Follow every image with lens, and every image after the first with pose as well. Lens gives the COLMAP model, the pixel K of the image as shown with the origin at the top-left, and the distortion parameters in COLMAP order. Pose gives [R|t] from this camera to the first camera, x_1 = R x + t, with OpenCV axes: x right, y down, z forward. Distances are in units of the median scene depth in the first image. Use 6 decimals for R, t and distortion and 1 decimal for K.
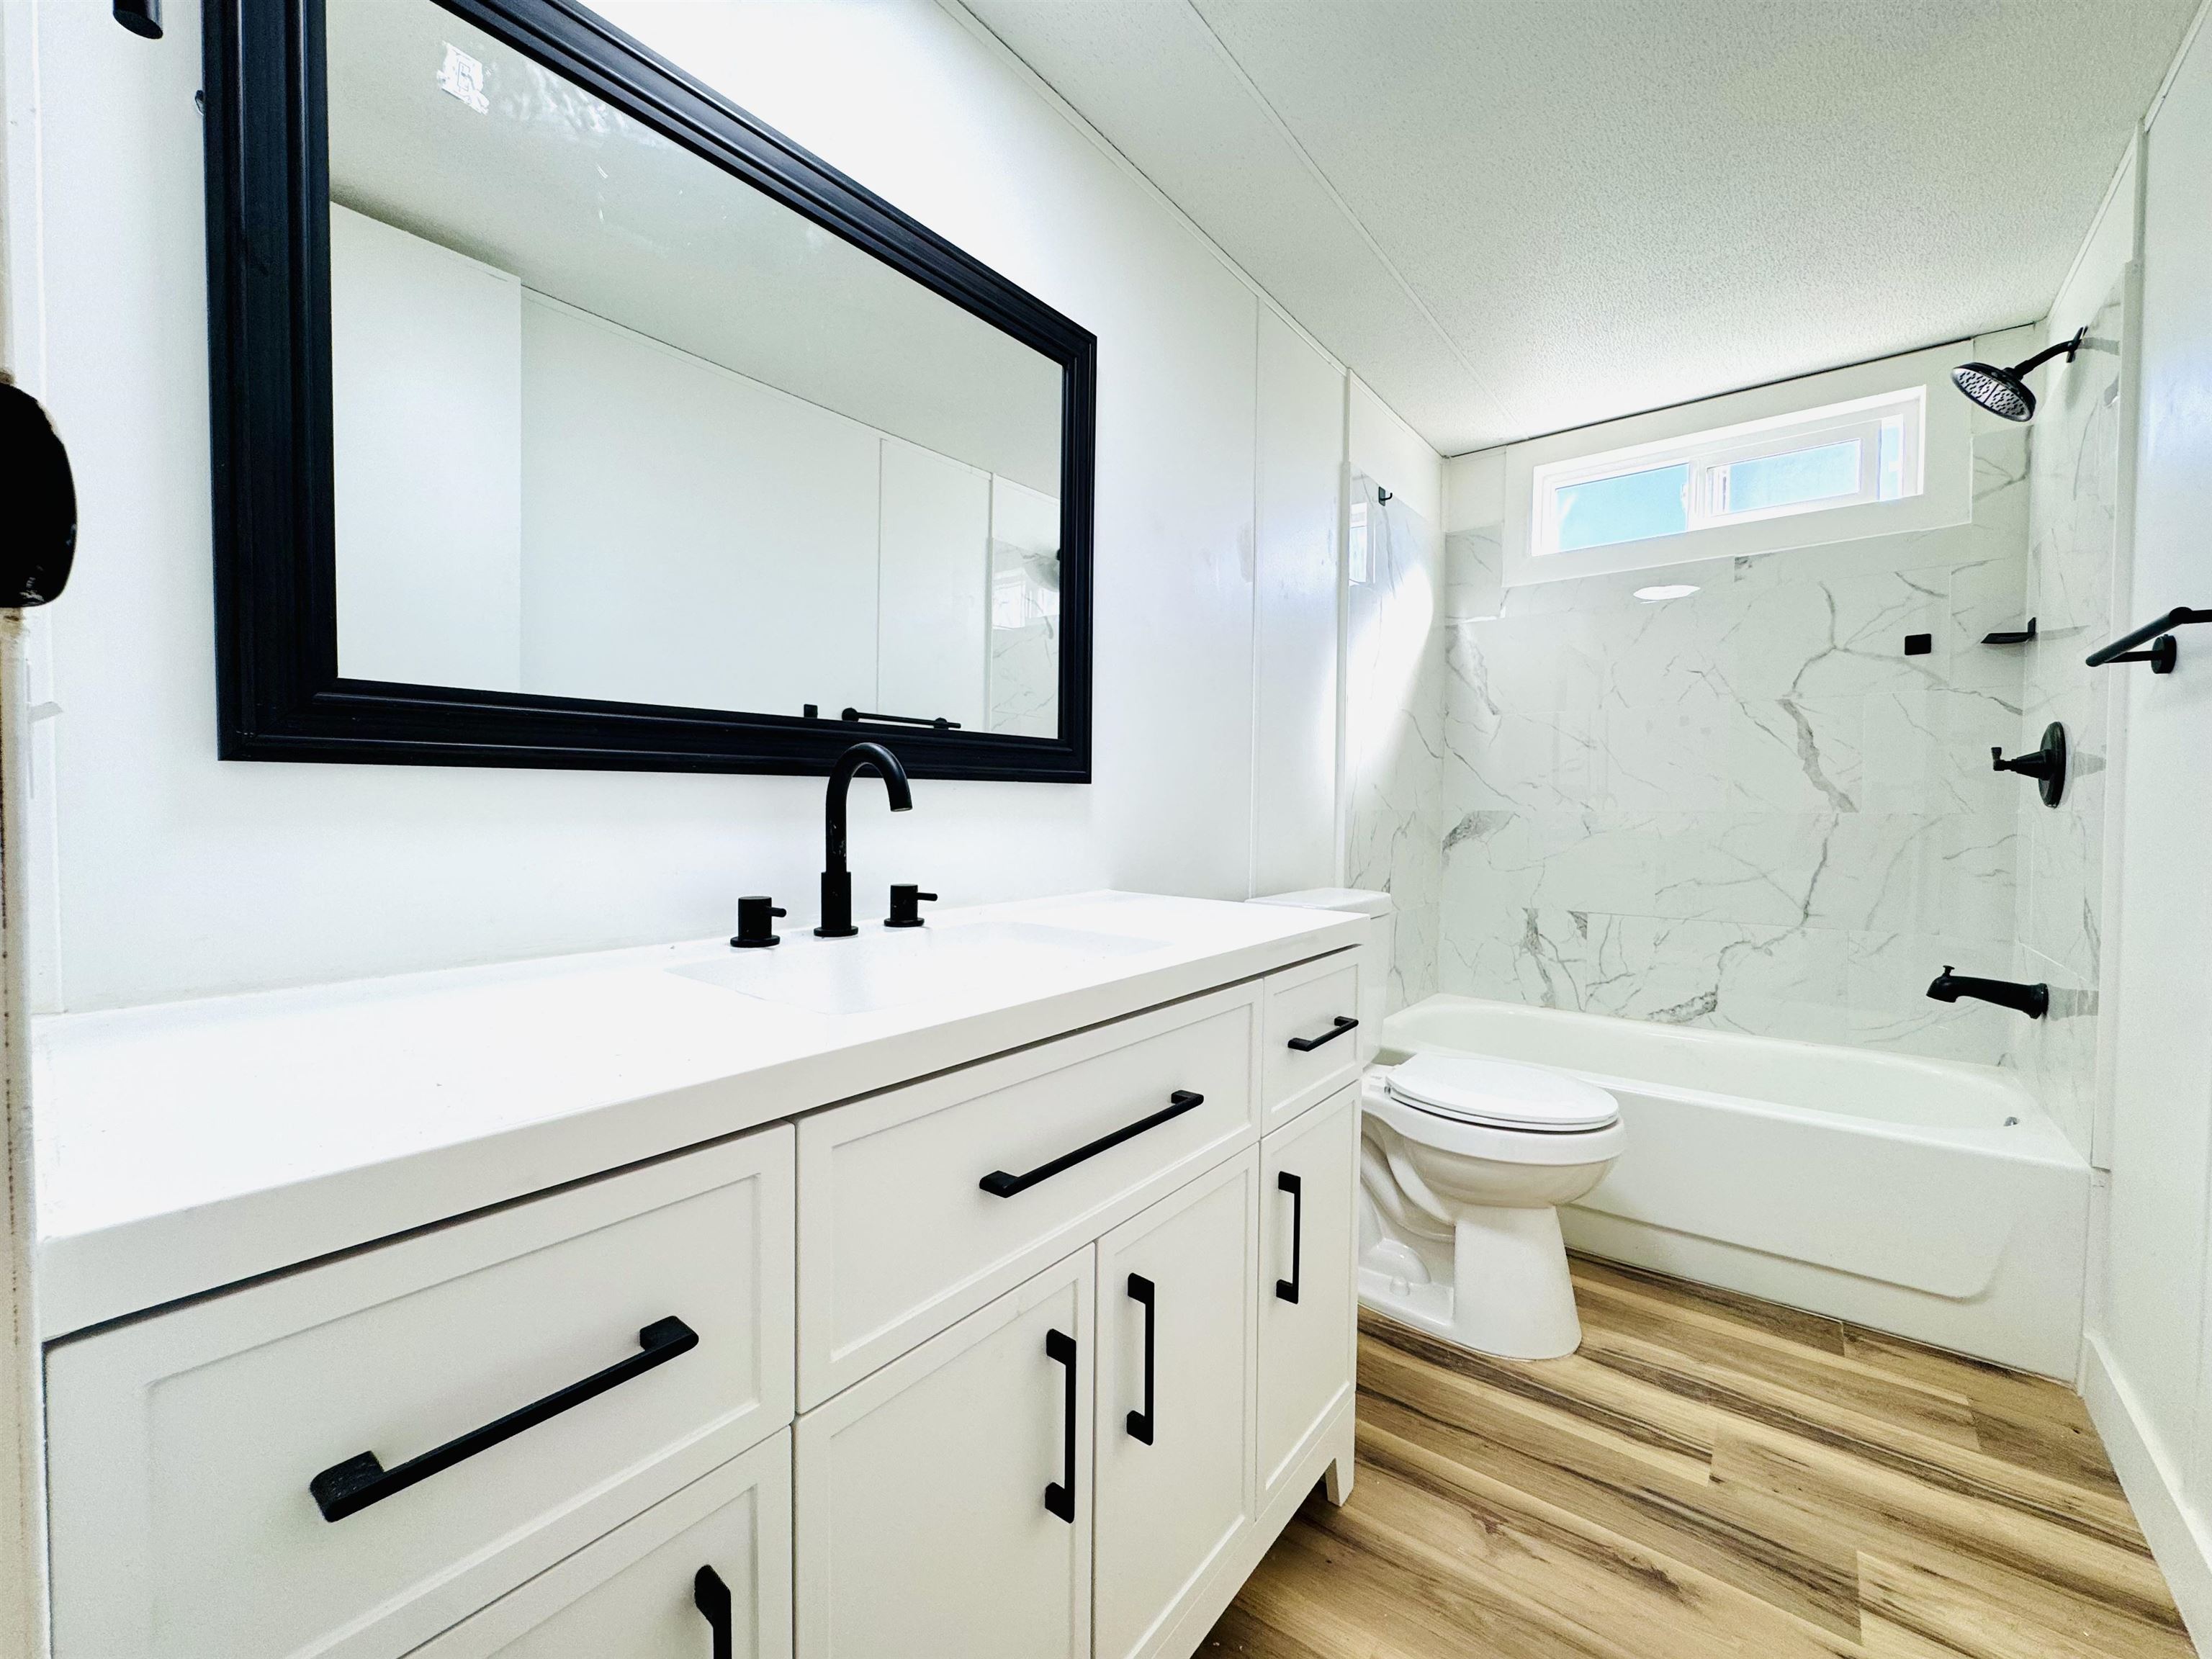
lens RADIAL K [[885.9, 0, 1098.1], [0, 885.9, 832.1], [0, 0, 1]] dist [-0.005737, 0.000831]
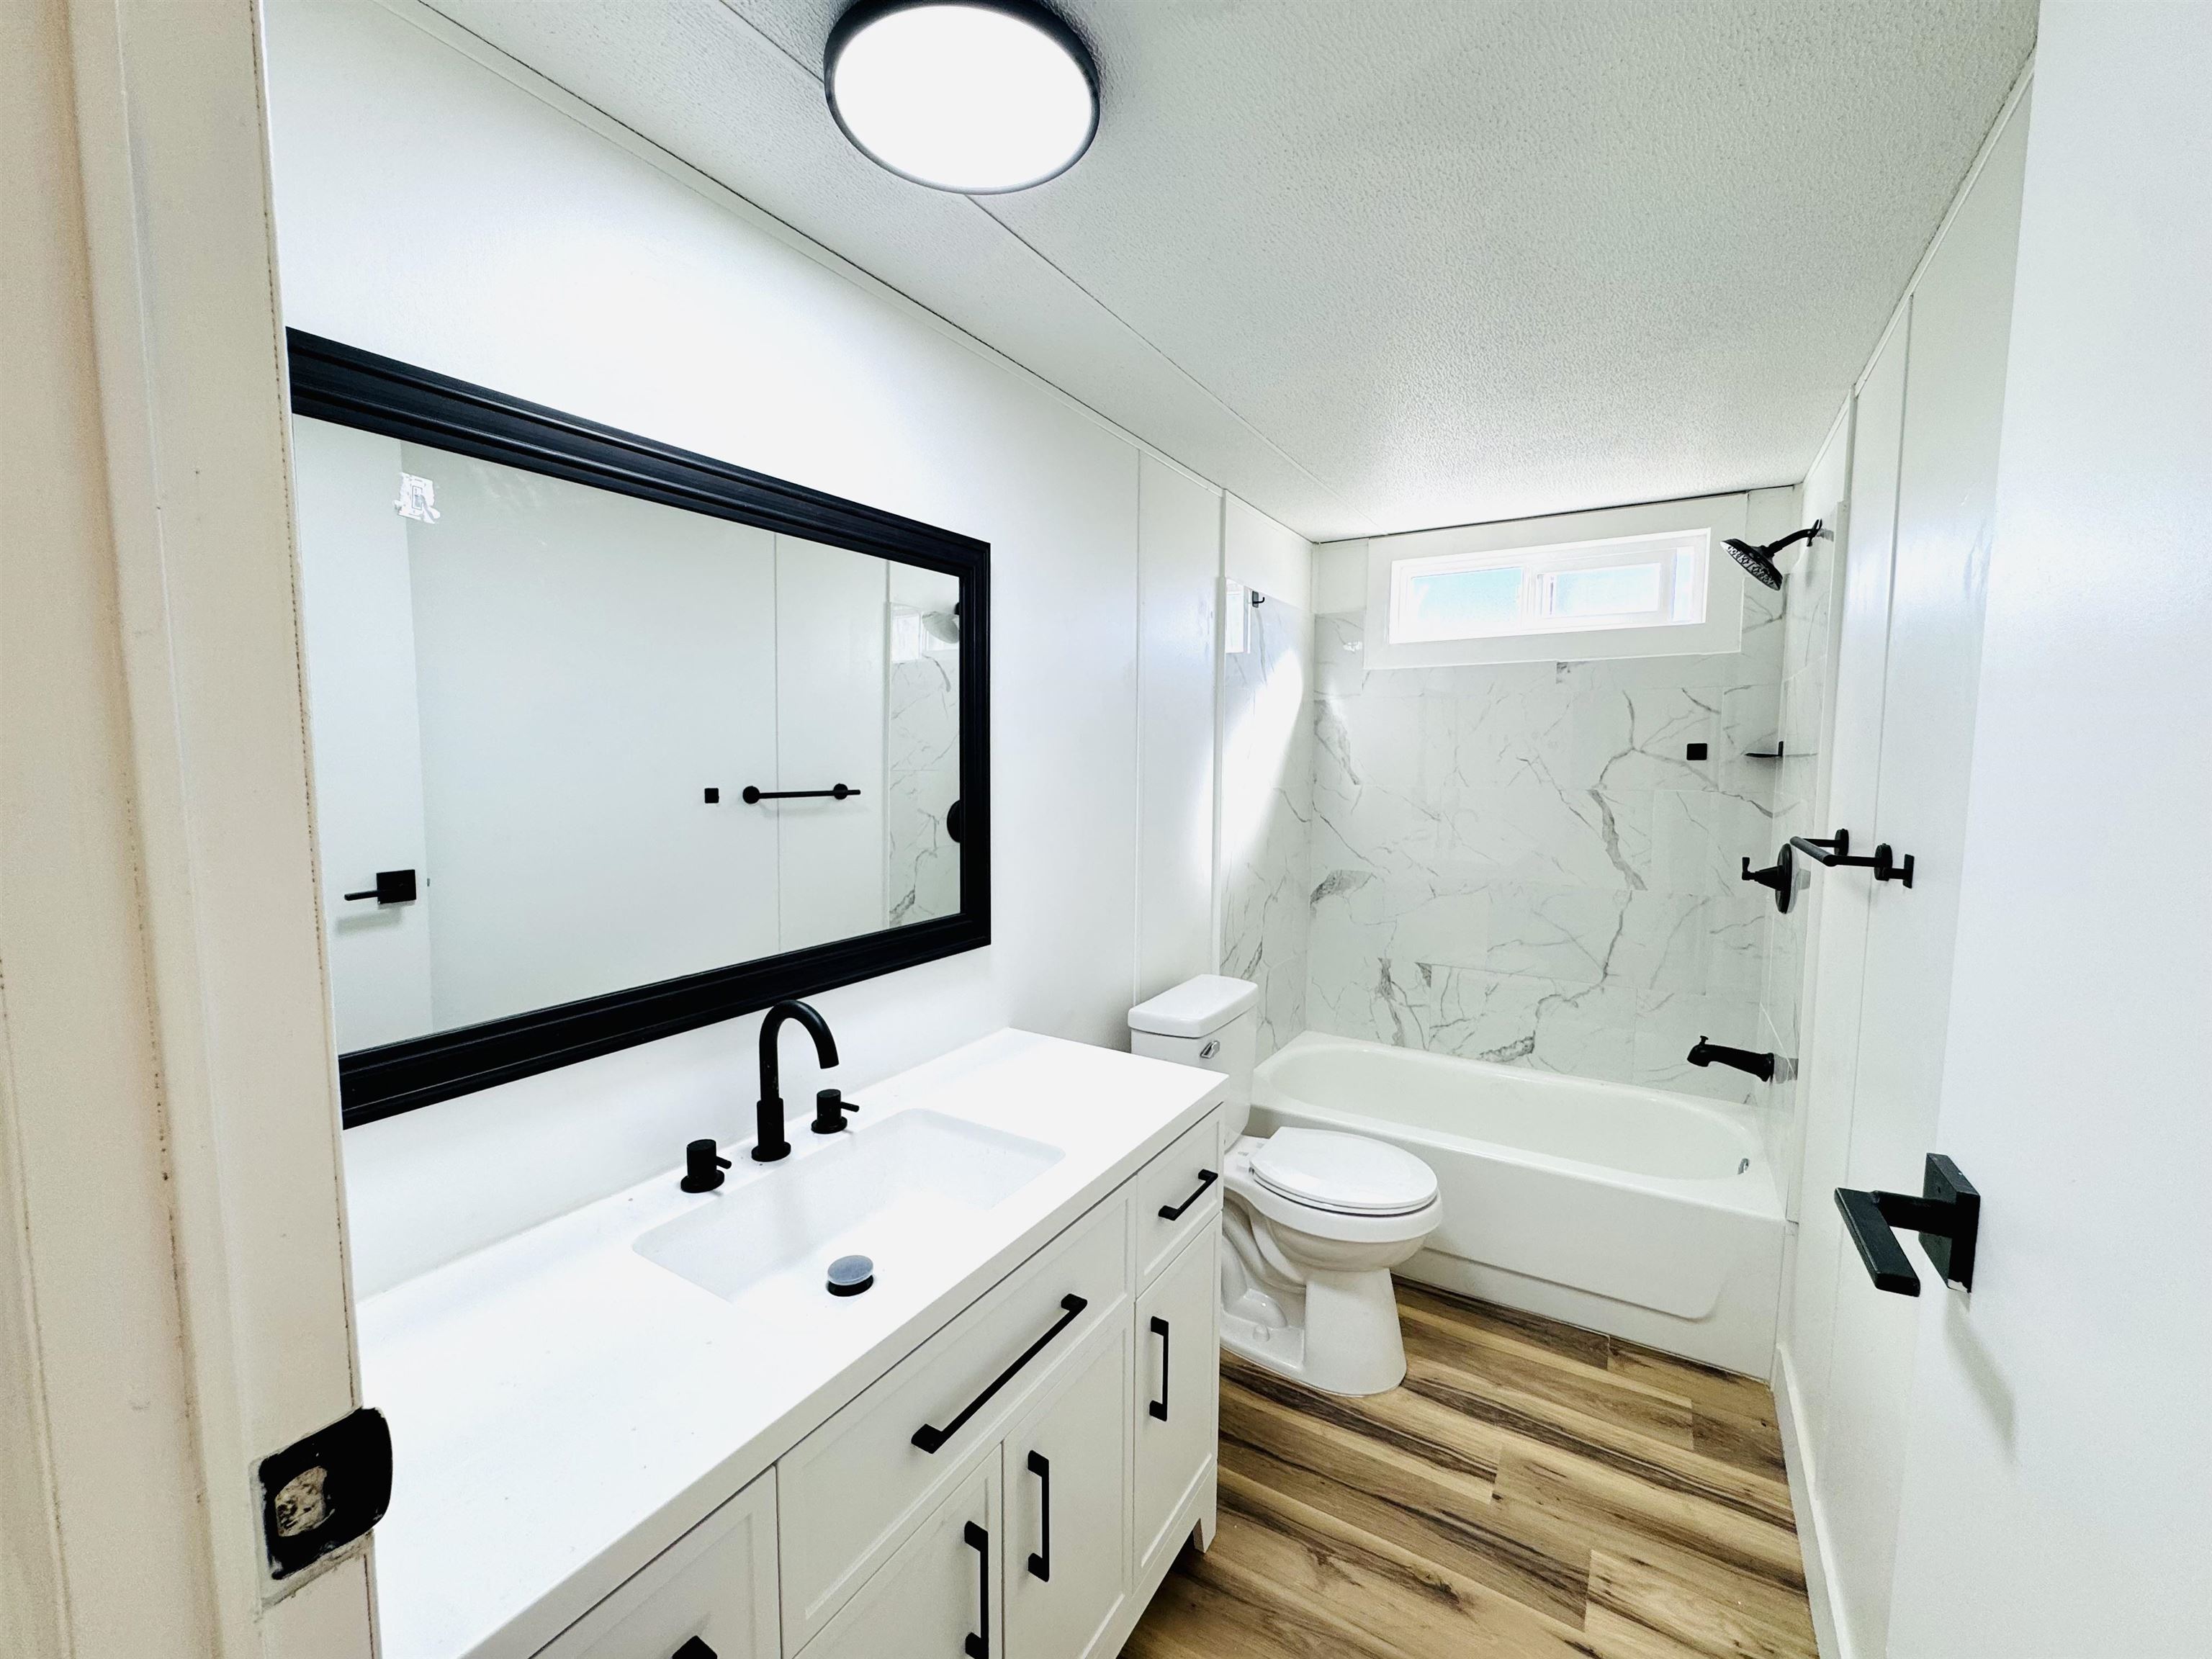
lens RADIAL K [[885.9, 0, 1097.8], [0, 885.9, 836.0], [0, 0, 1]] dist [-0.005737, 0.000831]
pose [[0.993362, -0.014047, 0.114169, 0.000685], [0.007370, 0.998249, 0.058696, -0.224939], [-0.114793, -0.057465, 0.991726, -0.105562]]
